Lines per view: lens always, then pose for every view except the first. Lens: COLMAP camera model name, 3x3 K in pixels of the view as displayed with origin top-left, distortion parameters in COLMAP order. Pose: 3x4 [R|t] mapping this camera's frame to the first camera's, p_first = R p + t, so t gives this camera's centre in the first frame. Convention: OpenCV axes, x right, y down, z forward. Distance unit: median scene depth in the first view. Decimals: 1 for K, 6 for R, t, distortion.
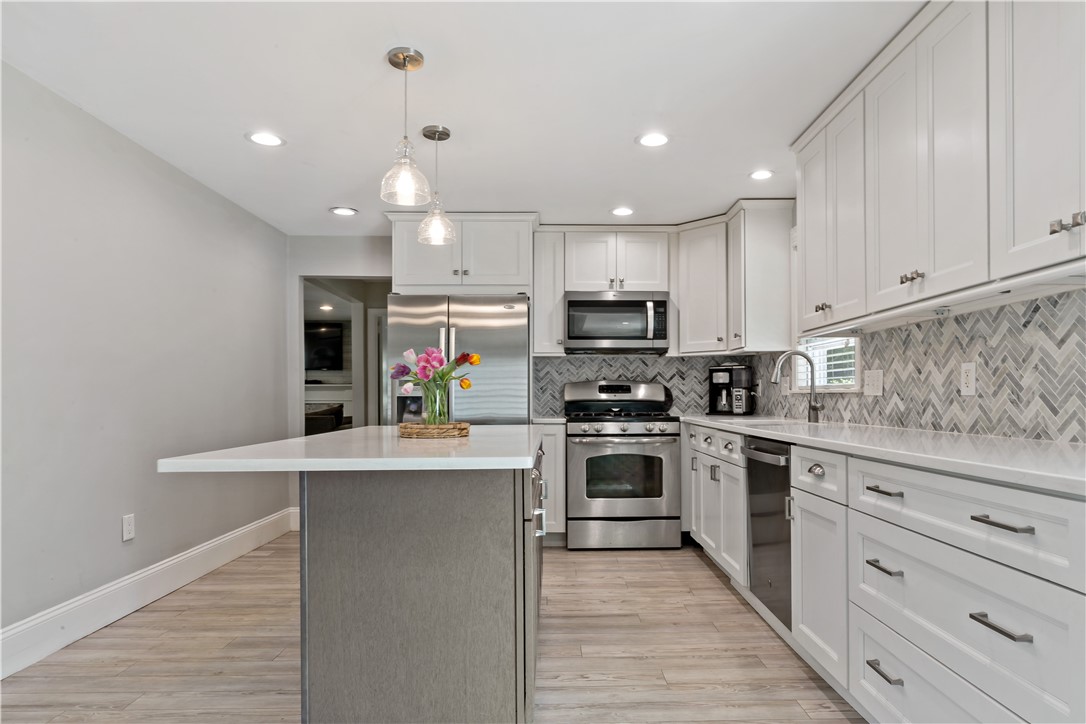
lens RADIAL K [[621.2, 0, 573.2], [0, 621.2, 385.4], [0, 0, 1]] dist [0.000686, -0.000786]
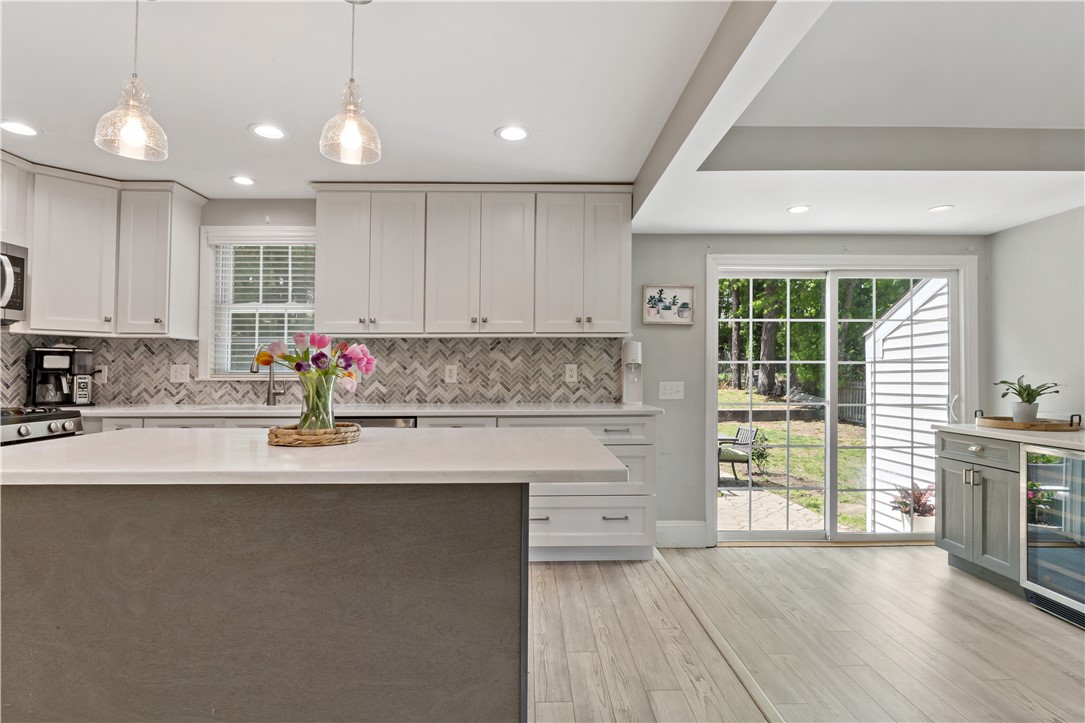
lens RADIAL K [[547.4, 0, 546.7], [0, 547.4, 365.4], [0, 0, 1]] dist [-0.005144, -0.000466]
pose [[0.010906, 0.017533, 0.999787, -0.686656], [-0.016401, 0.999715, -0.017353, -0.008279], [-0.999806, -0.016208, 0.011190, 0.487619]]
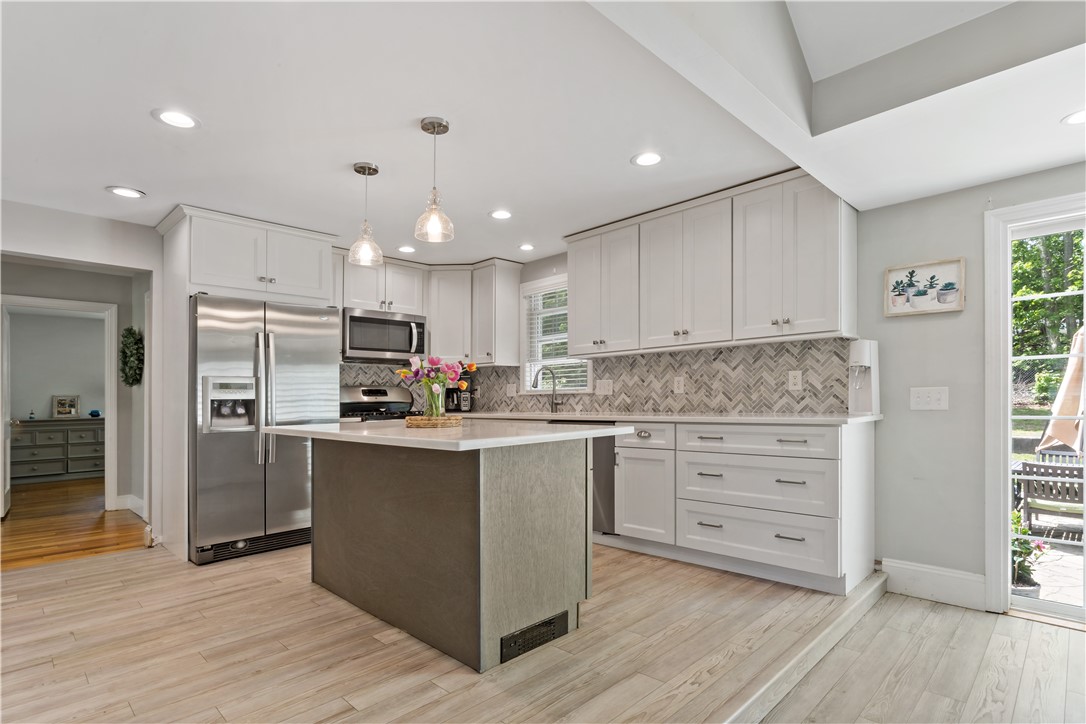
lens RADIAL K [[544.6, 0, 542.0], [0, 544.6, 391.7], [0, 0, 1]] dist [-0.003330, -0.000379]
pose [[0.726678, -0.000576, 0.686978, -0.603947], [0.002214, 0.999996, -0.001503, 0.008814], [-0.686975, 0.002613, 0.726677, 0.030902]]
